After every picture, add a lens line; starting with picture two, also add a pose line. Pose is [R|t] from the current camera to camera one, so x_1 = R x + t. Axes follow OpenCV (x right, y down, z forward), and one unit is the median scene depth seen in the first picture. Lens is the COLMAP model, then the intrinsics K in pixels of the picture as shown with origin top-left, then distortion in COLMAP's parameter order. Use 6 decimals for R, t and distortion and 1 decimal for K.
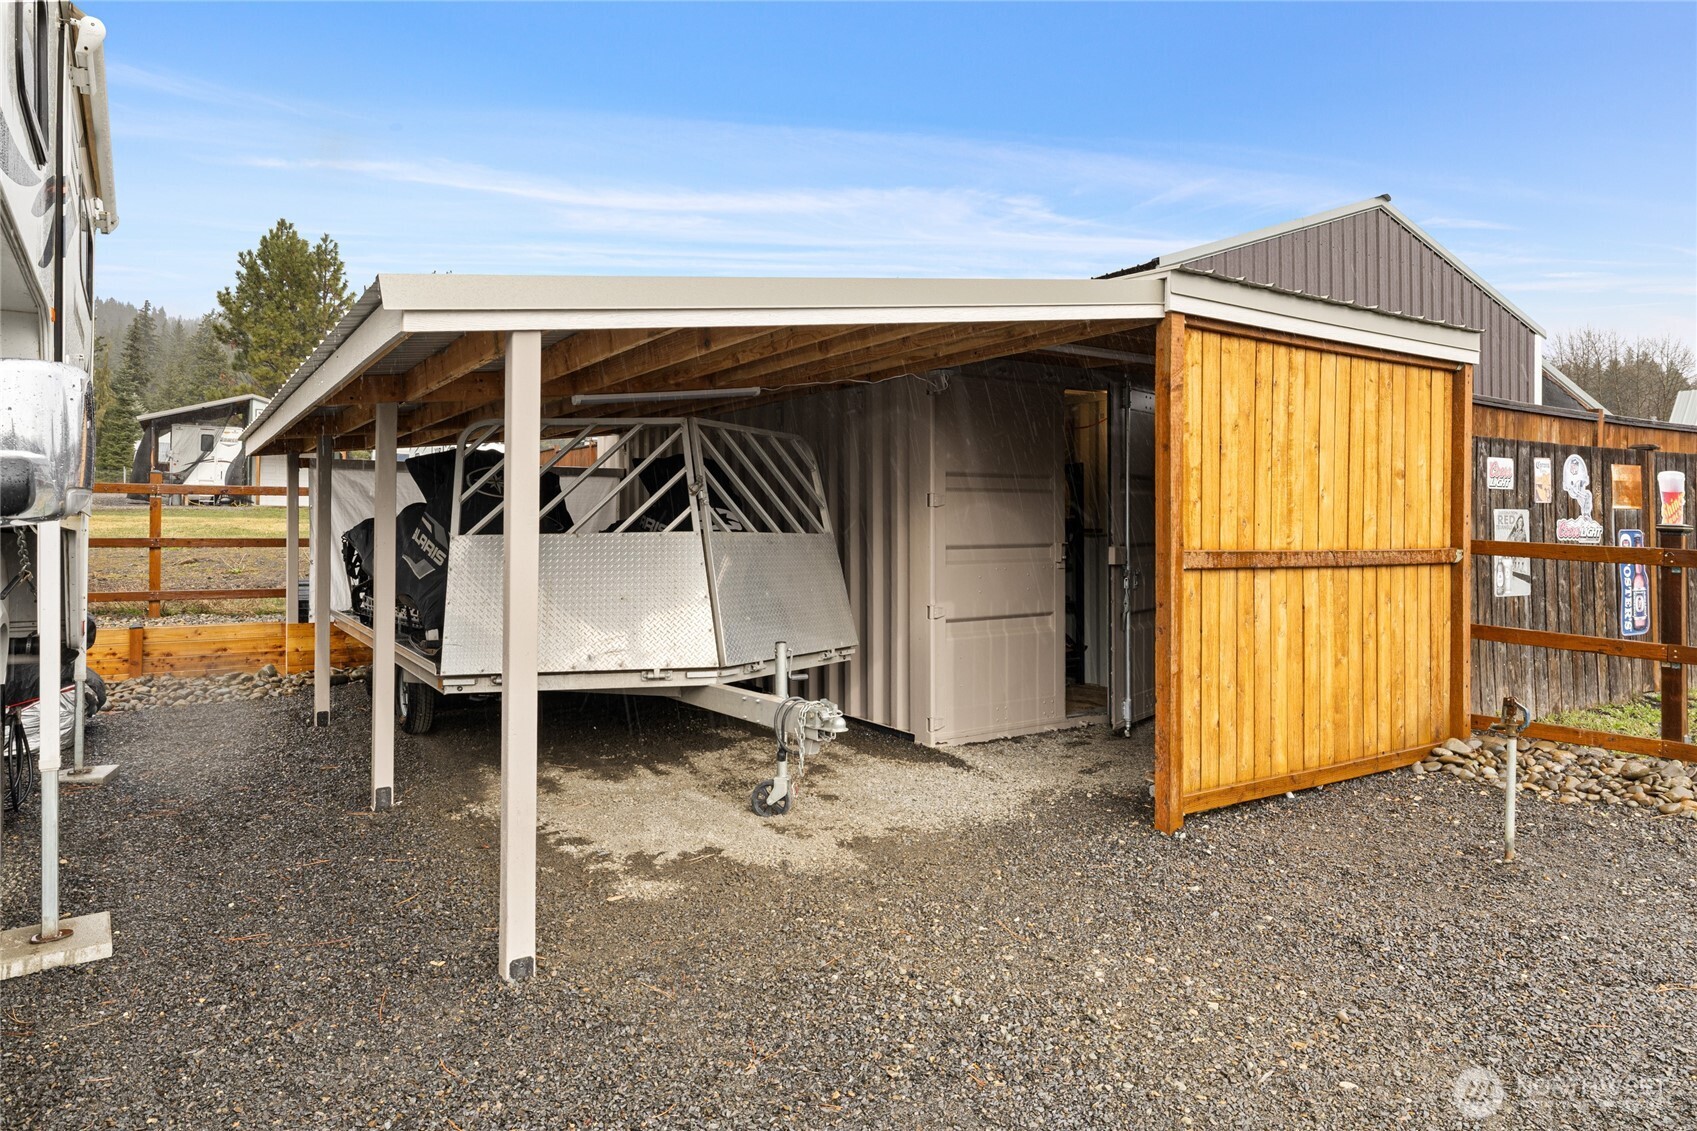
lens RADIAL K [[1055.6, 0, 850.2], [0, 1055.6, 519.4], [0, 0, 1]] dist [-0.001385, -0.000009]
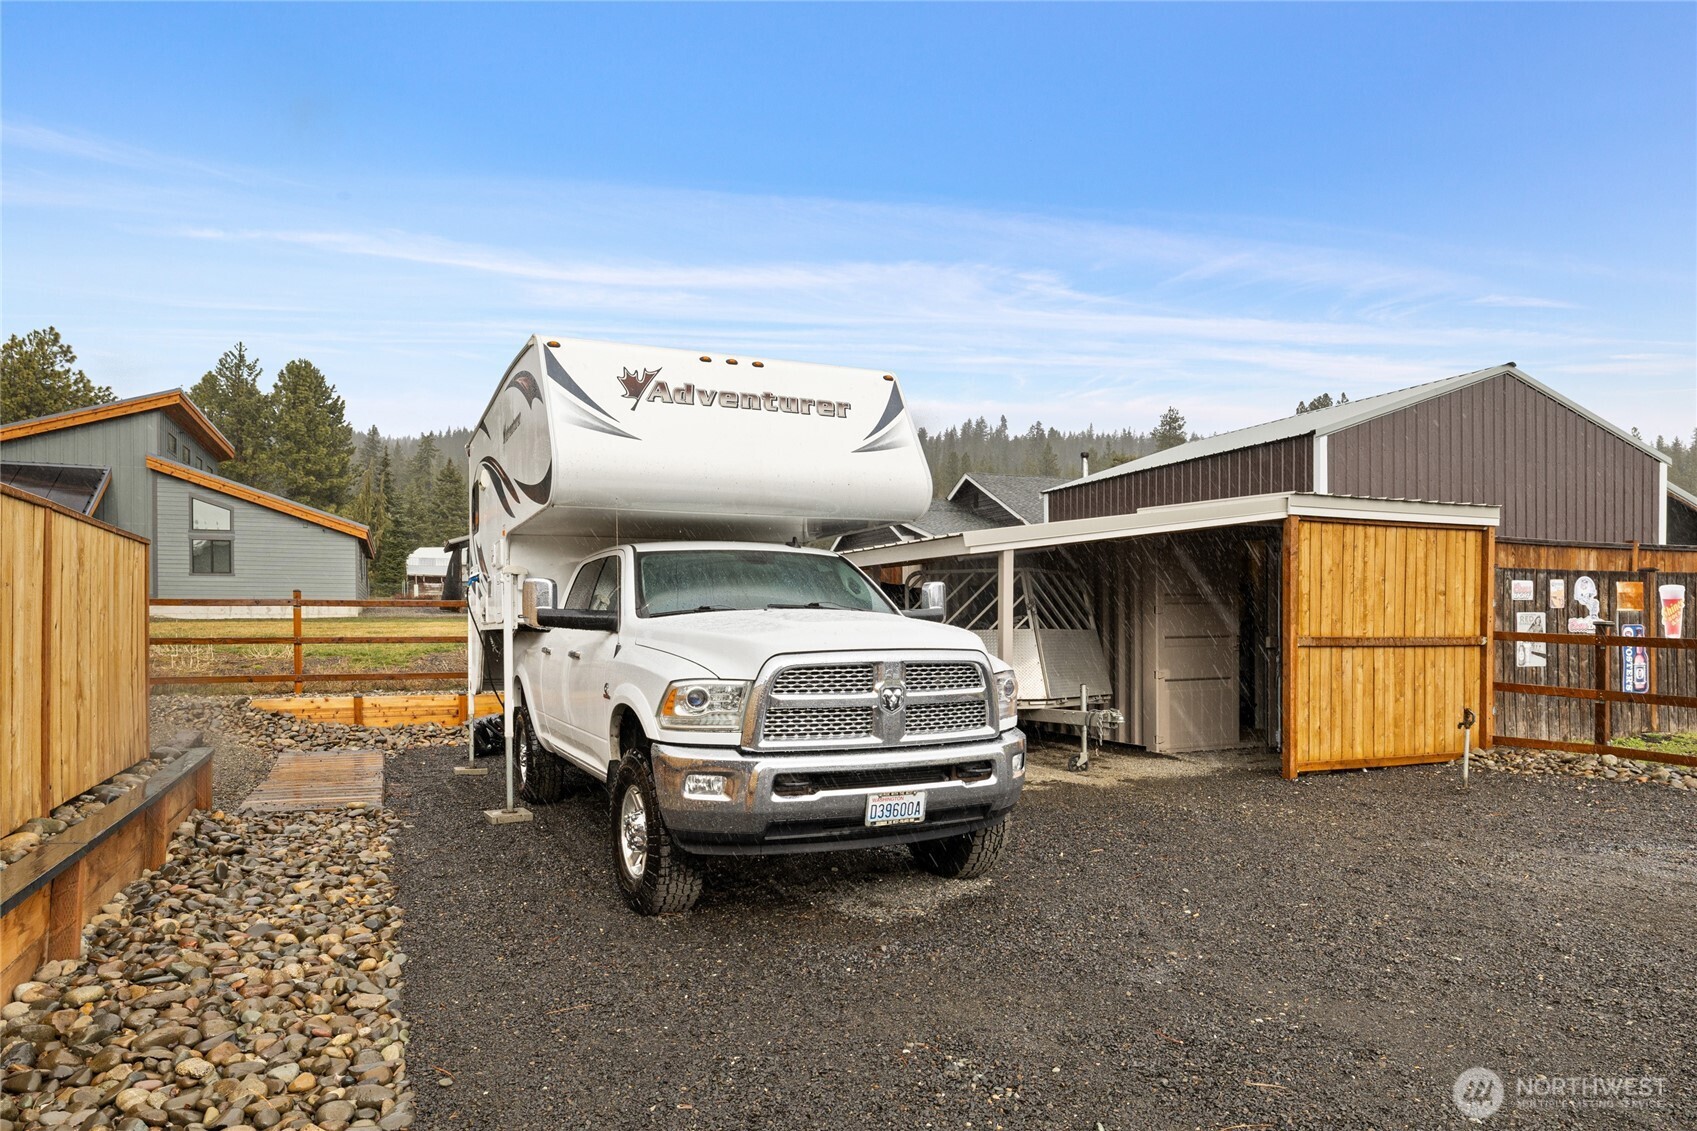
lens RADIAL K [[1056.4, 0, 842.4], [0, 1056.4, 639.5], [0, 0, 1]] dist [0.005864, 0.000844]
pose [[0.984680, -0.003664, -0.174332, -0.142122], [0.006878, 0.999817, 0.017833, -0.004946], [0.174235, -0.018758, 0.984525, -0.881481]]
